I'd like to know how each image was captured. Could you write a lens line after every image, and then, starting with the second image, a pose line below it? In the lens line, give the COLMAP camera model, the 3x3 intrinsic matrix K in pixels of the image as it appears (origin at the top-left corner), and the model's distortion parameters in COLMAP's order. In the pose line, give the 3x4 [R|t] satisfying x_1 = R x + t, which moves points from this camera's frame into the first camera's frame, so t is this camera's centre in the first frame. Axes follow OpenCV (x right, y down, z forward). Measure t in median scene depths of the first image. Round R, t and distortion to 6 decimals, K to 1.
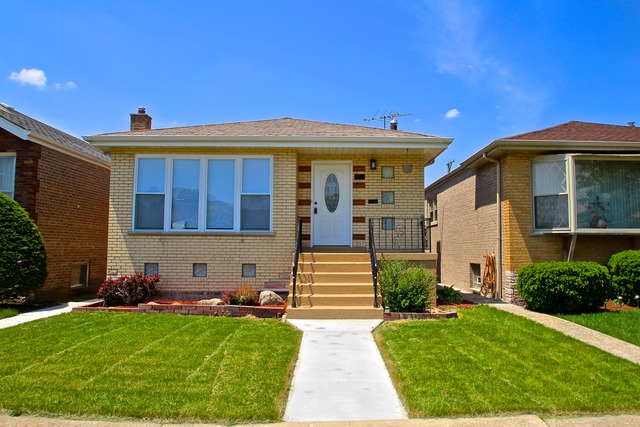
lens RADIAL K [[472.2, 0, 311.1], [0, 472.2, 213.5], [0, 0, 1]] dist [-0.035083, 0.001263]
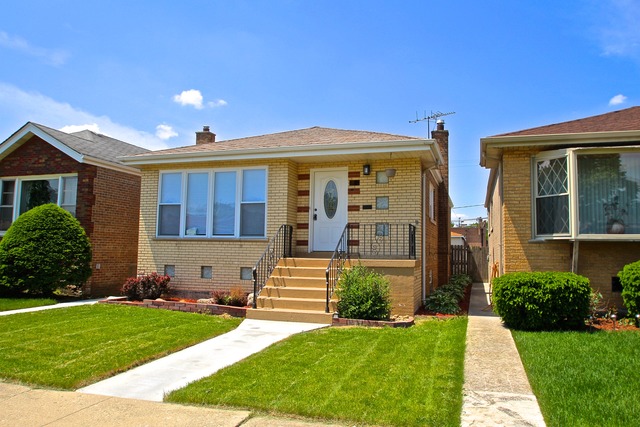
lens RADIAL K [[472.2, 0, 286.3], [0, 472.2, 214.8], [0, 0, 1]] dist [-0.035083, 0.001263]
pose [[0.946838, -0.015002, -0.321362, 0.305073], [0.012430, 0.999872, -0.010052, -0.001400], [0.321472, 0.005523, 0.946903, 0.005808]]
